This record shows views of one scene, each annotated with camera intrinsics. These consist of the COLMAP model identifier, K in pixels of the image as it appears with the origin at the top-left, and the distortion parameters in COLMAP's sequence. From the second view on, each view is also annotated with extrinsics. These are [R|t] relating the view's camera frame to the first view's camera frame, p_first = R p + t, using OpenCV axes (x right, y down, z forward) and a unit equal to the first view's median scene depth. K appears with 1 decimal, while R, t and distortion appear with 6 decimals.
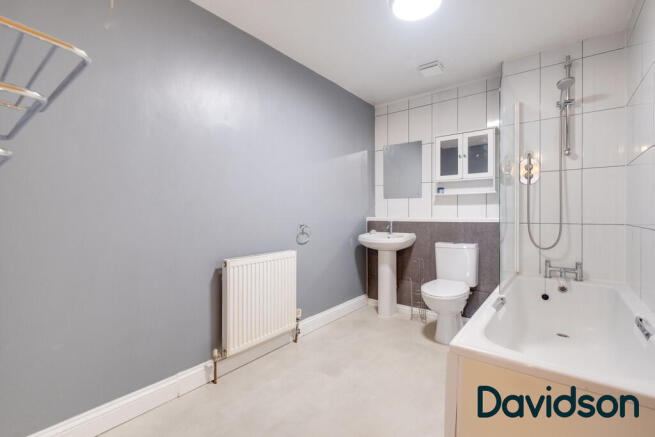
lens RADIAL K [[295.2, 0, 329.4], [0, 295.2, 217.9], [0, 0, 1]] dist [0.005961, 0.000435]
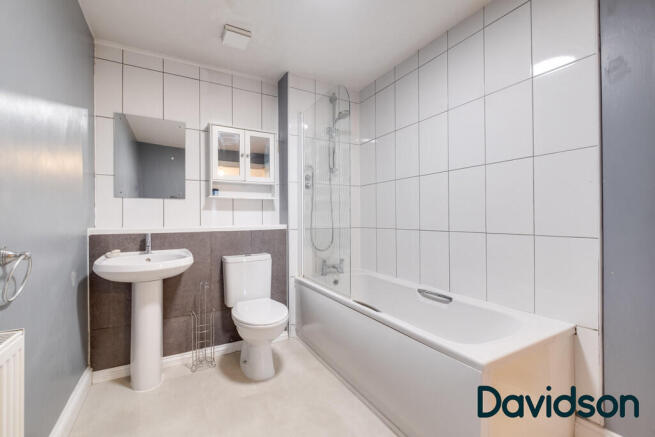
lens RADIAL K [[295.2, 0, 329.9], [0, 295.2, 213.5], [0, 0, 1]] dist [0.005961, 0.000435]
pose [[0.378234, 0.000820, 0.925710, -0.257290], [0.011070, 0.999924, -0.005409, -0.026770], [-0.925644, 0.012293, 0.378196, 0.410894]]
